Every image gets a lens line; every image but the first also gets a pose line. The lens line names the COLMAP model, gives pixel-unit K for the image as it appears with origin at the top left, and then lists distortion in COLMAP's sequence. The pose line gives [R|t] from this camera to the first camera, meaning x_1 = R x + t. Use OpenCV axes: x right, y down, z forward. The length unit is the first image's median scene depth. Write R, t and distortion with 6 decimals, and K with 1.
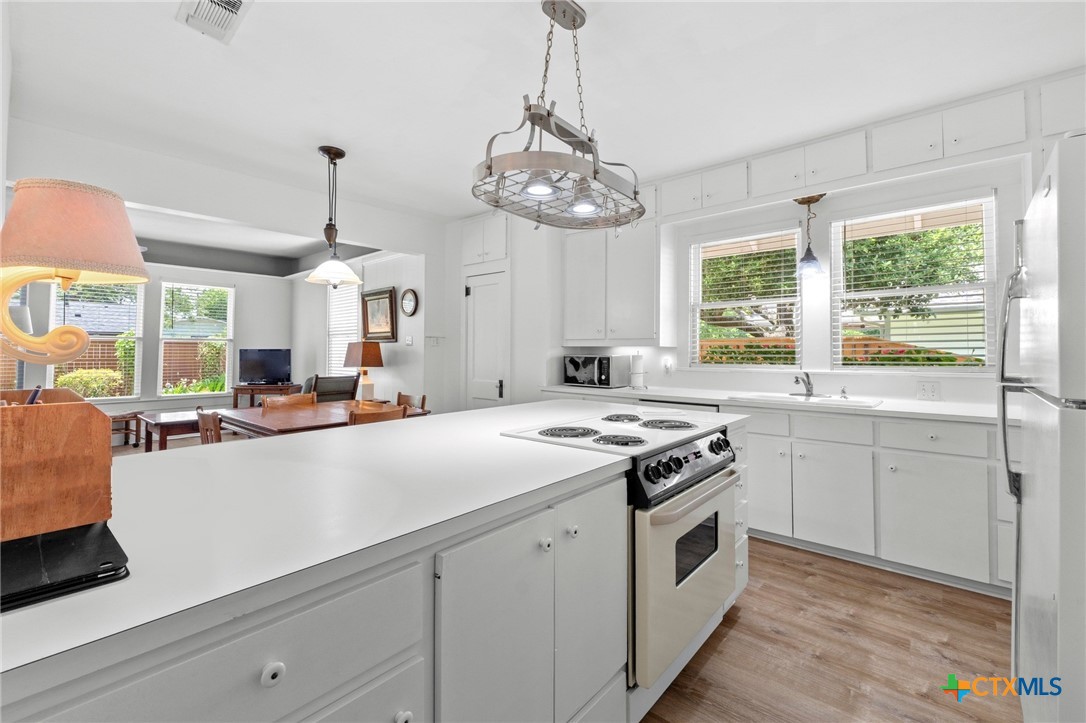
lens RADIAL K [[462.8, 0, 540.9], [0, 462.8, 352.5], [0, 0, 1]] dist [0.000249, 0.000145]
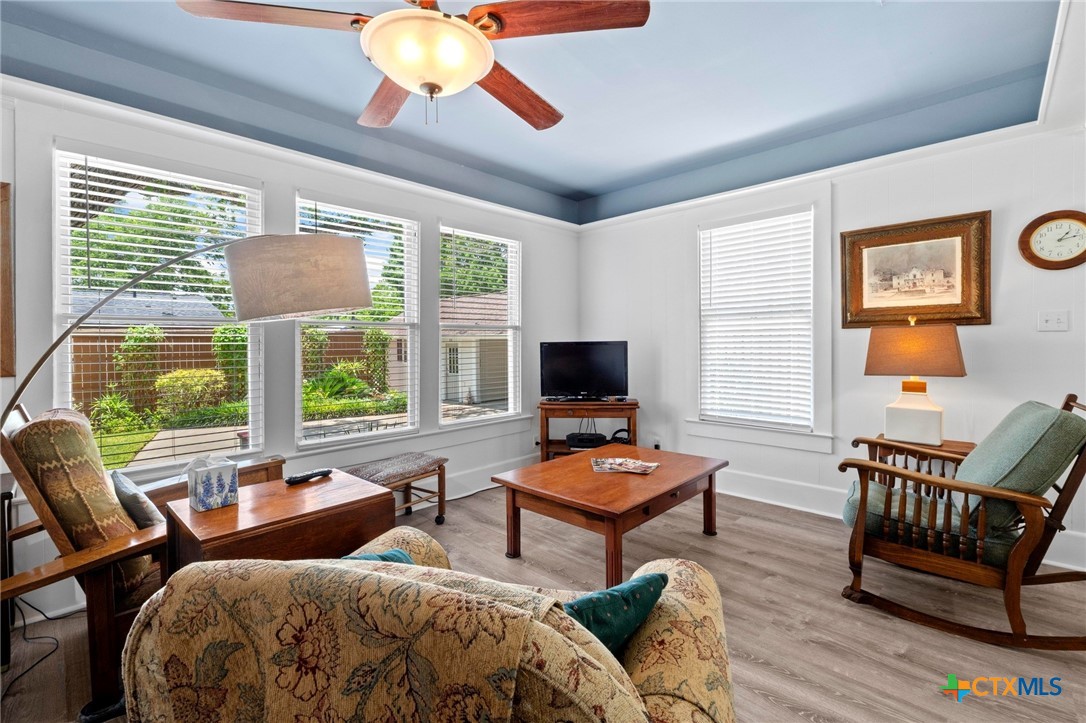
lens RADIAL K [[459.4, 0, 547.0], [0, 459.4, 345.8], [0, 0, 1]] dist [-0.006188, -0.000618]
pose [[0.999495, -0.009304, -0.030388, -1.280384], [0.009491, 0.999937, 0.006014, -0.012300], [0.030330, -0.006299, 0.999520, 0.830583]]
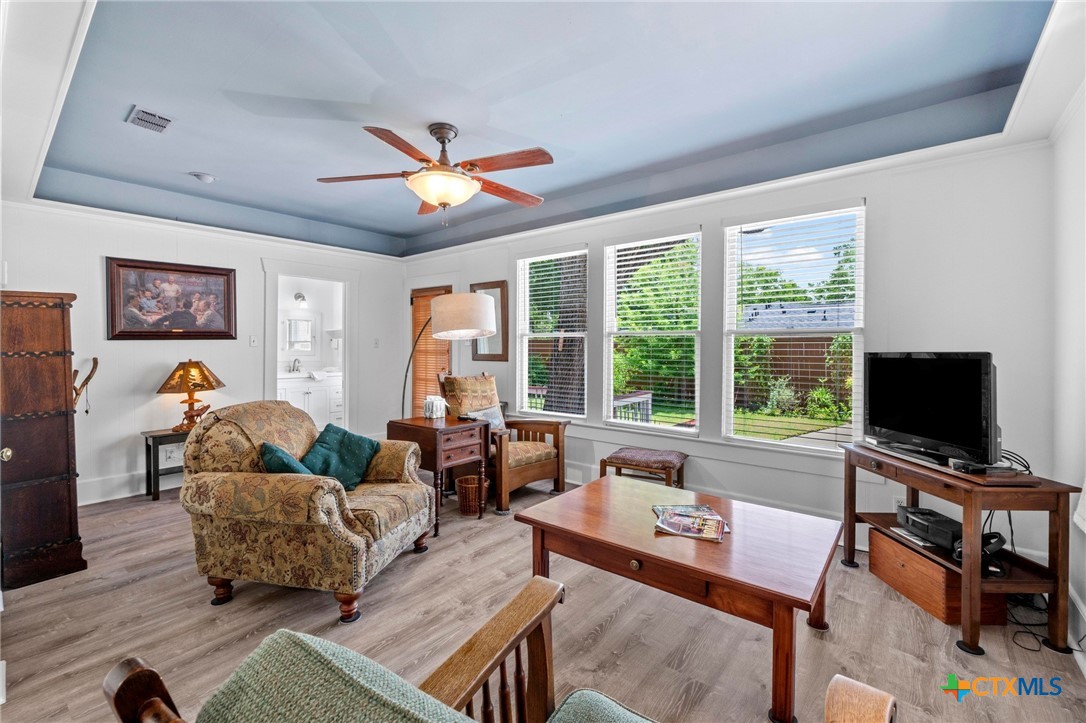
lens RADIAL K [[459.4, 0, 547.0], [0, 459.4, 345.8], [0, 0, 1]] dist [-0.006188, -0.000618]
pose [[0.031486, -0.004427, -0.999494, -0.543729], [-0.003757, 0.999983, -0.004547, -0.019217], [0.999497, 0.003898, 0.031469, 1.481185]]
